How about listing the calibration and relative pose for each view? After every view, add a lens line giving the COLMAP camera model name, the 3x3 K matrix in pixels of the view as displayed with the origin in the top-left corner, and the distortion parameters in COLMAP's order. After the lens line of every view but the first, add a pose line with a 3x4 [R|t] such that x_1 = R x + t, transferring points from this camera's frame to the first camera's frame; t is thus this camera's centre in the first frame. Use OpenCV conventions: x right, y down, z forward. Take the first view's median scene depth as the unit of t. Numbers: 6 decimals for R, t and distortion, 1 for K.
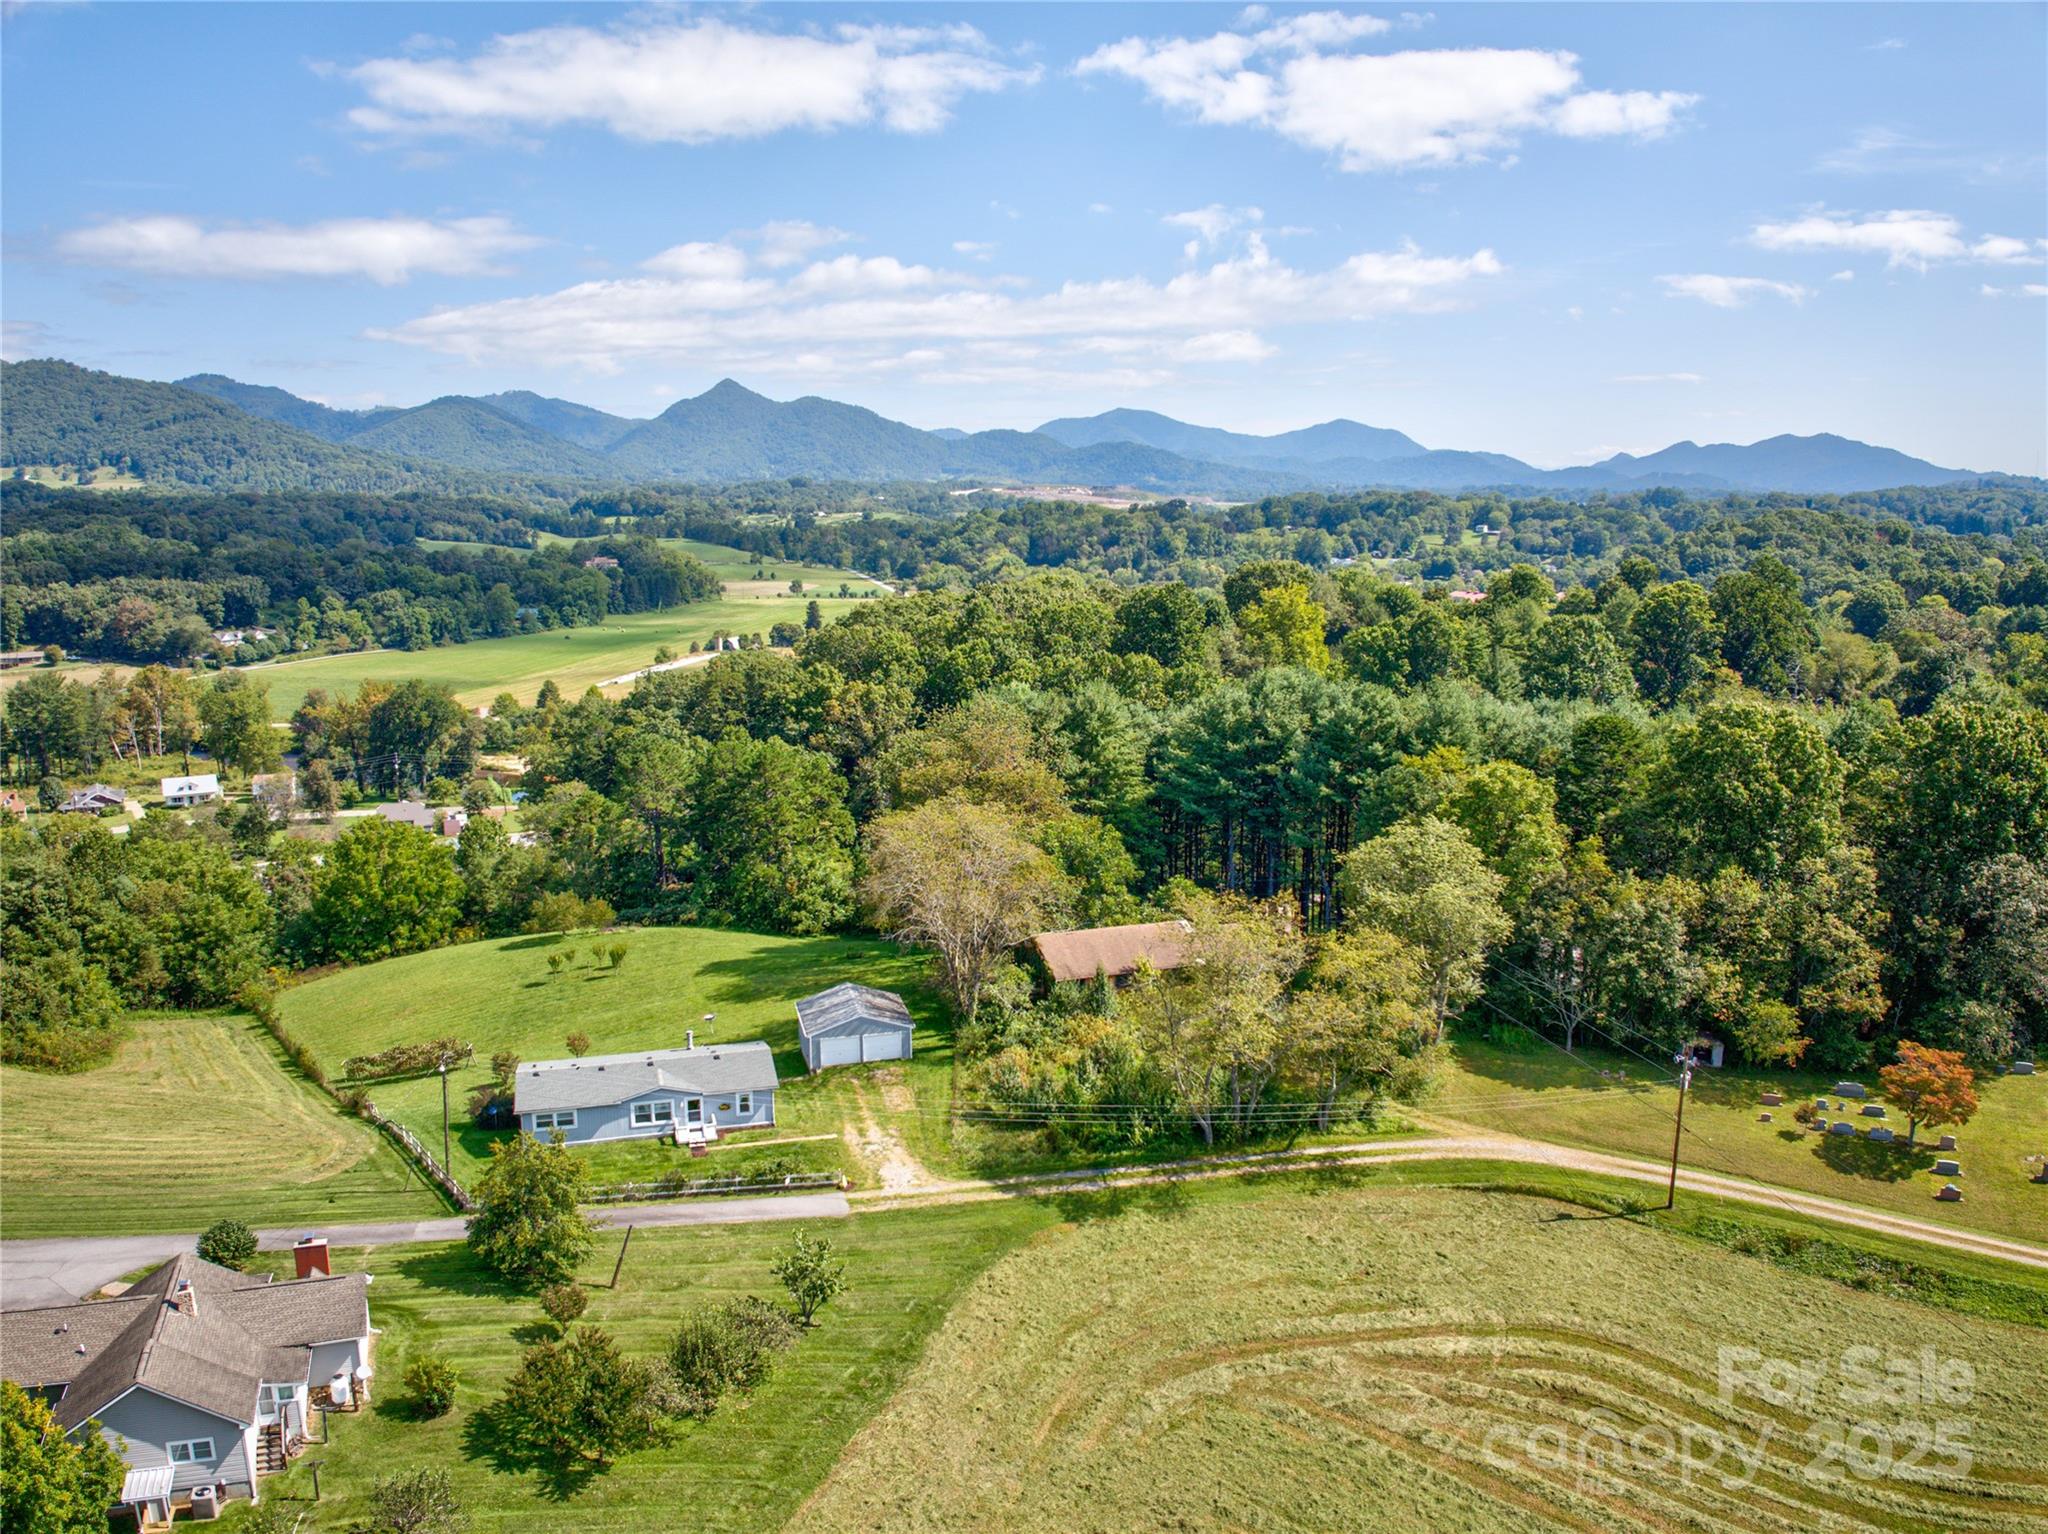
lens RADIAL K [[1564.6, 0, 1065.8], [0, 1564.6, 766.3], [0, 0, 1]] dist [-0.111094, -0.003816]
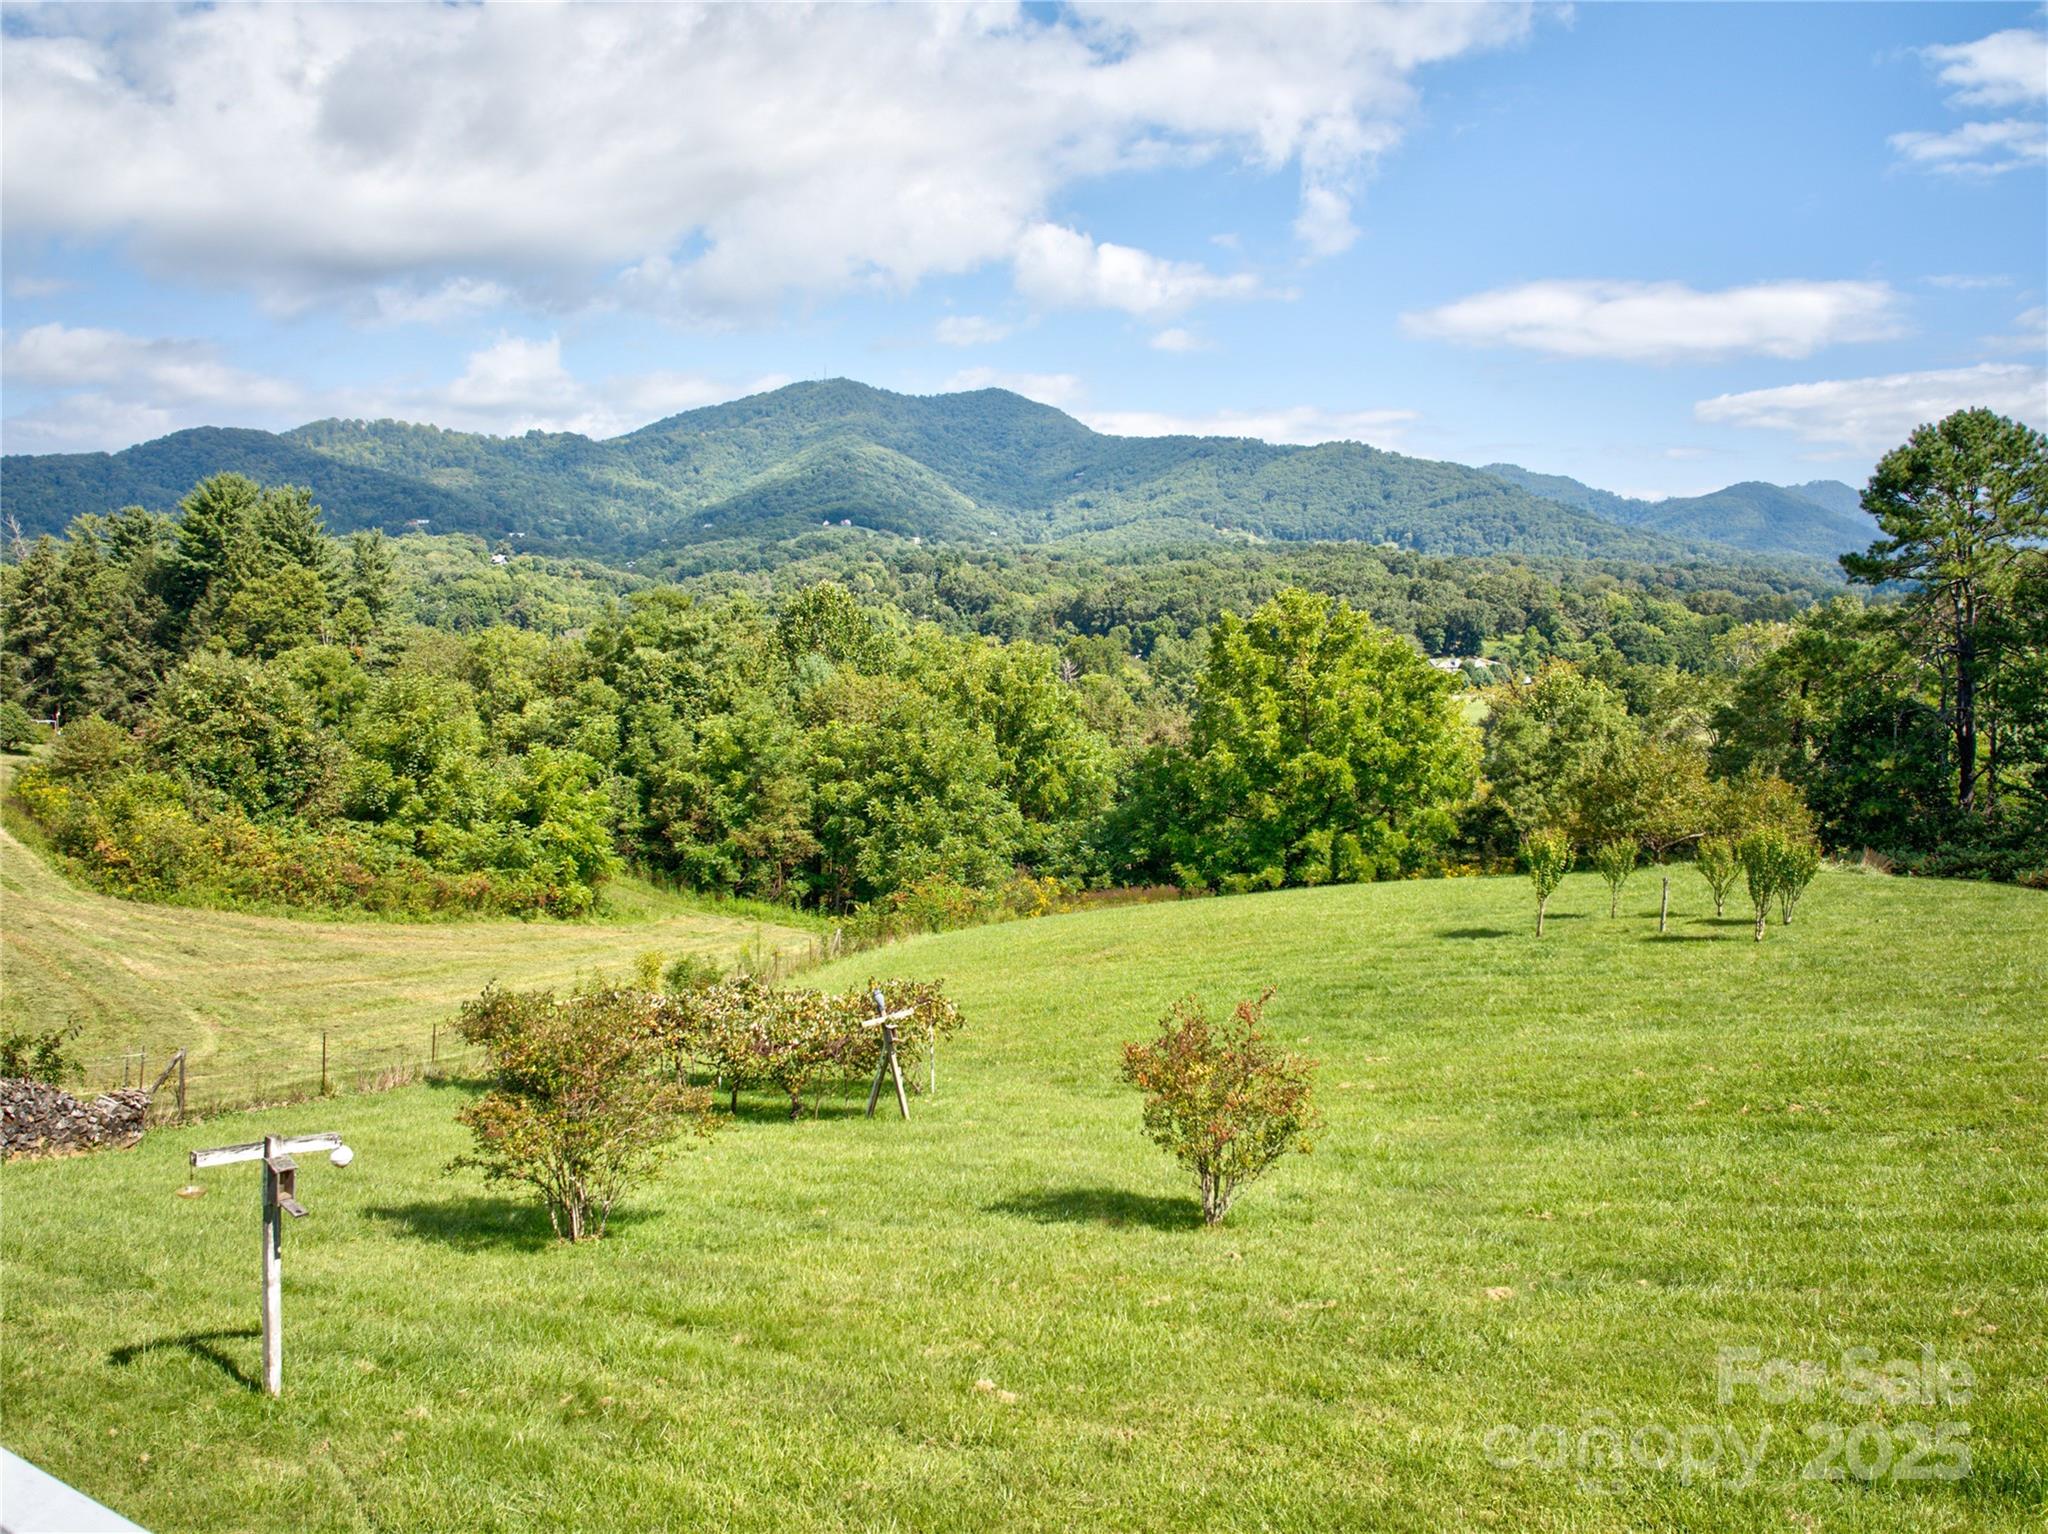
lens RADIAL K [[1619.2, 0, 1044.6], [0, 1619.2, 757.0], [0, 0, 1]] dist [-0.095549, -0.014124]
pose [[0.701791, 0.064131, -0.709491, -0.046492], [-0.125951, 0.991420, -0.034970, 0.031854], [0.701161, 0.113903, 0.703847, 0.178511]]
